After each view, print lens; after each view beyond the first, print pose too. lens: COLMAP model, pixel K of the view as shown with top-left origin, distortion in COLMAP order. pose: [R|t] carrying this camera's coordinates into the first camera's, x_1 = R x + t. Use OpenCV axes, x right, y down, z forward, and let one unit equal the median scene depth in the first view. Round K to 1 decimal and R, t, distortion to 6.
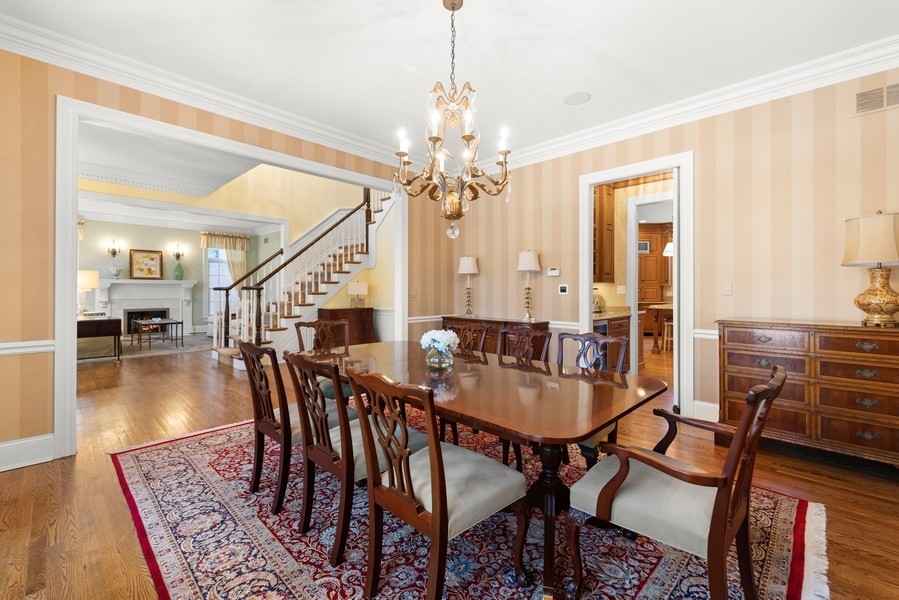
lens RADIAL K [[388.2, 0, 451.0], [0, 388.2, 287.9], [0, 0, 1]] dist [-0.000289, 0.000033]
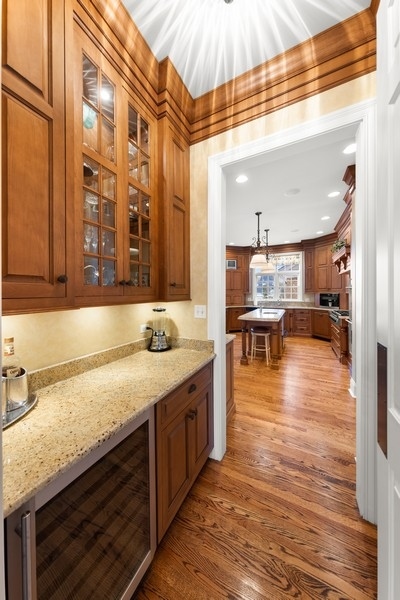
lens RADIAL K [[198.9, 0, 197.9], [0, 198.9, 293.8], [0, 0, 1]] dist [-0.000194, -0.000015]
pose [[0.956923, -0.007568, 0.290244, 0.237212], [0.006561, 0.999969, 0.004441, -0.016966], [-0.290268, -0.002346, 0.956942, 0.484743]]
